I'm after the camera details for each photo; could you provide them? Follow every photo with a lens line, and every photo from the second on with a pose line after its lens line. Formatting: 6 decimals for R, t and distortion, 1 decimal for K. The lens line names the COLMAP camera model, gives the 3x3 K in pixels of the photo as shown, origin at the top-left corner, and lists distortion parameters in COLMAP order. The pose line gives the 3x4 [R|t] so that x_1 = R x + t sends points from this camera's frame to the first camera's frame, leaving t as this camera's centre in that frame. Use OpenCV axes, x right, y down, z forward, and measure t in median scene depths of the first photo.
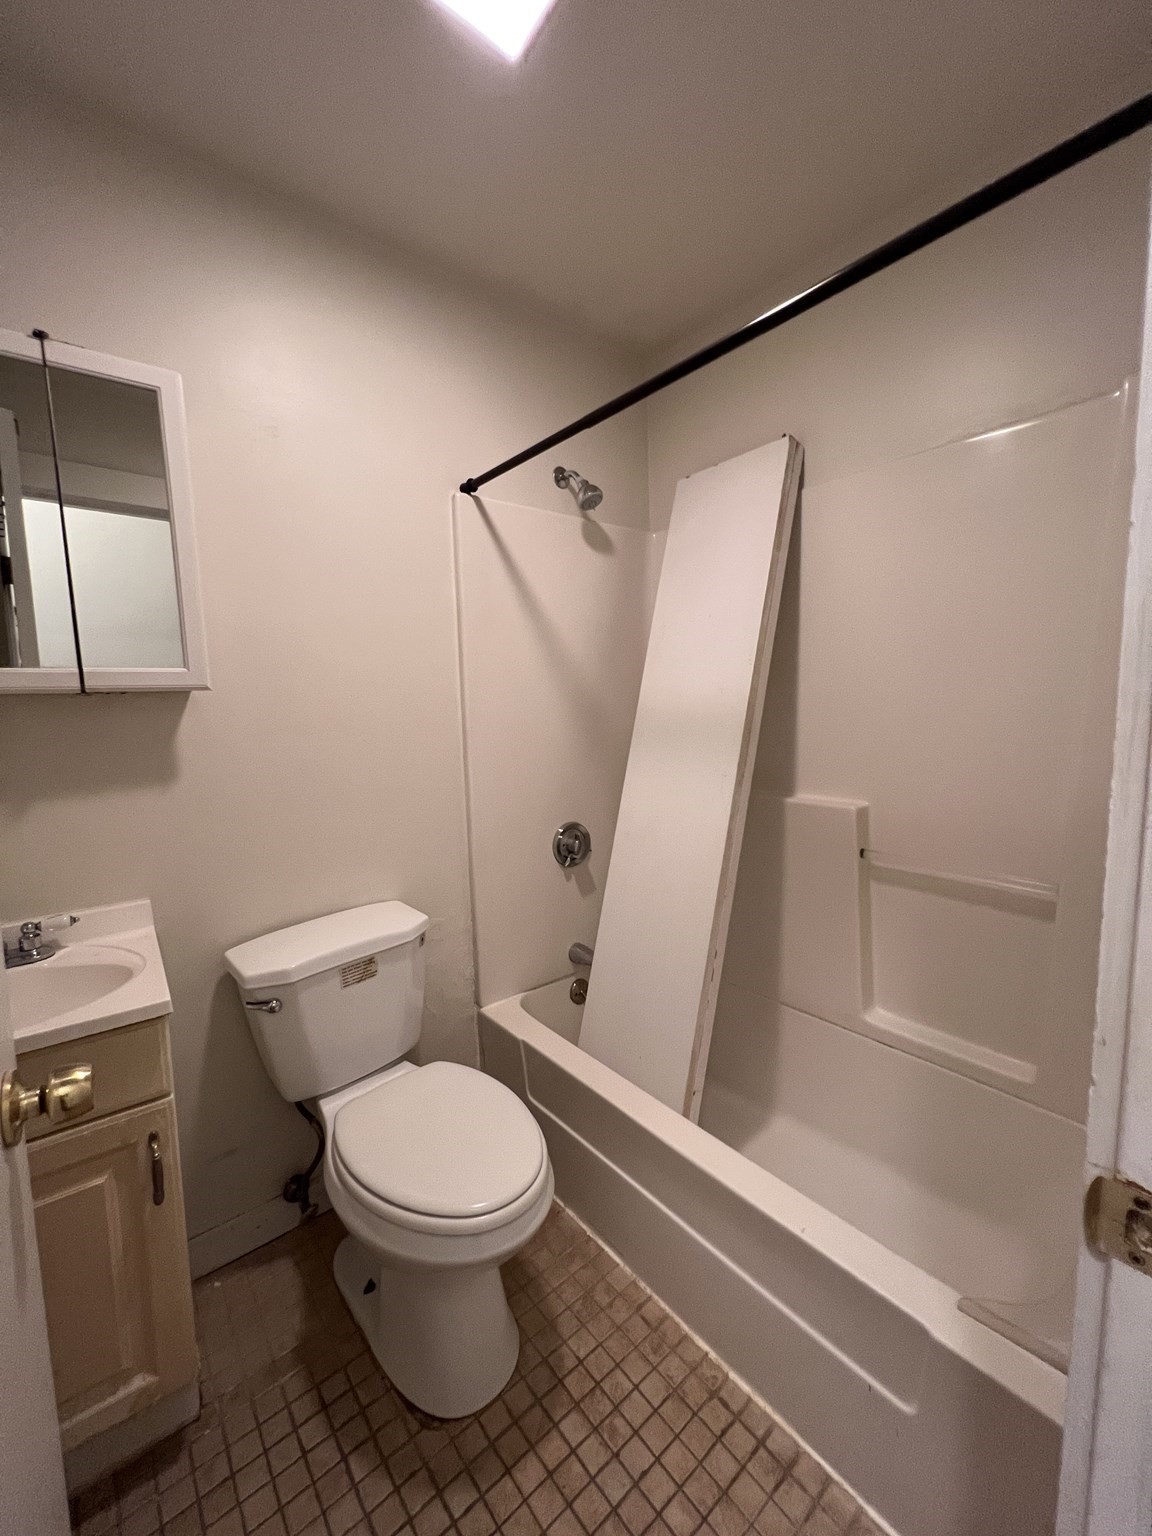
lens RADIAL K [[610.6, 0, 576.0], [0, 610.6, 768.0], [0, 0, 1]] dist [-0.001682, -0.000413]
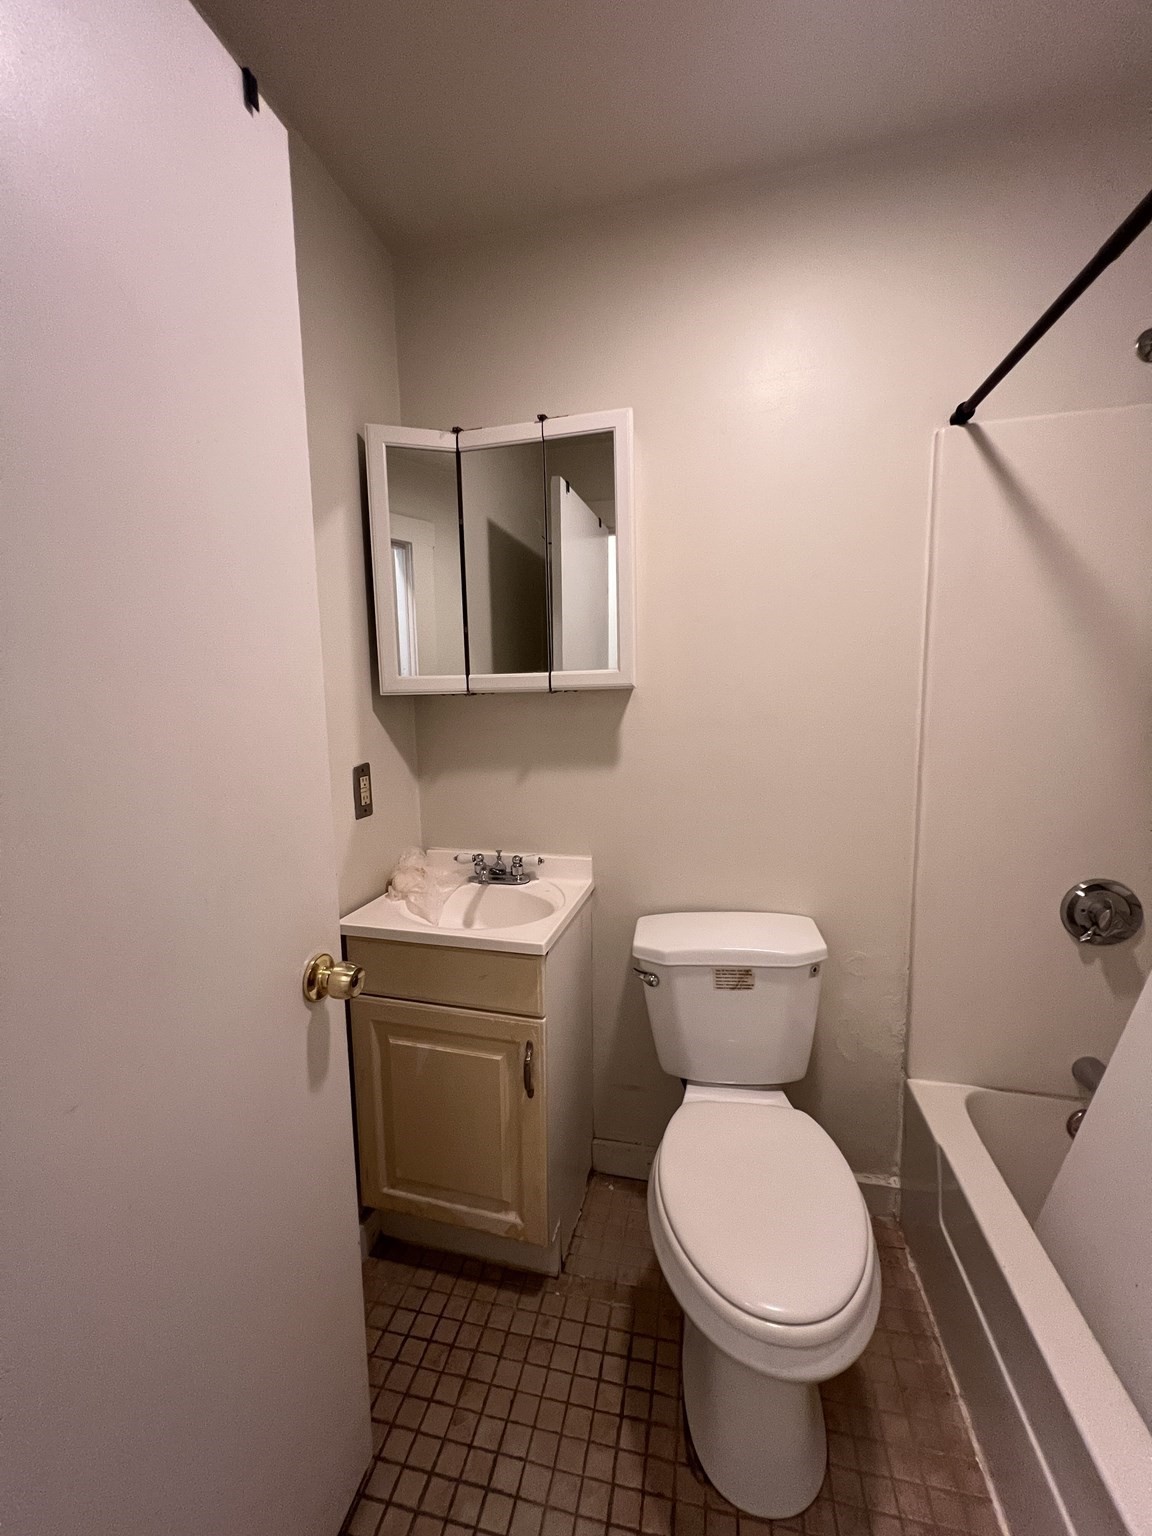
lens RADIAL K [[610.6, 0, 576.0], [0, 610.6, 768.0], [0, 0, 1]] dist [-0.001682, -0.000413]
pose [[0.609776, 0.110345, -0.784855, 0.232179], [-0.079065, 0.993790, 0.078292, -0.059288], [0.788620, 0.014314, 0.614714, 0.216911]]
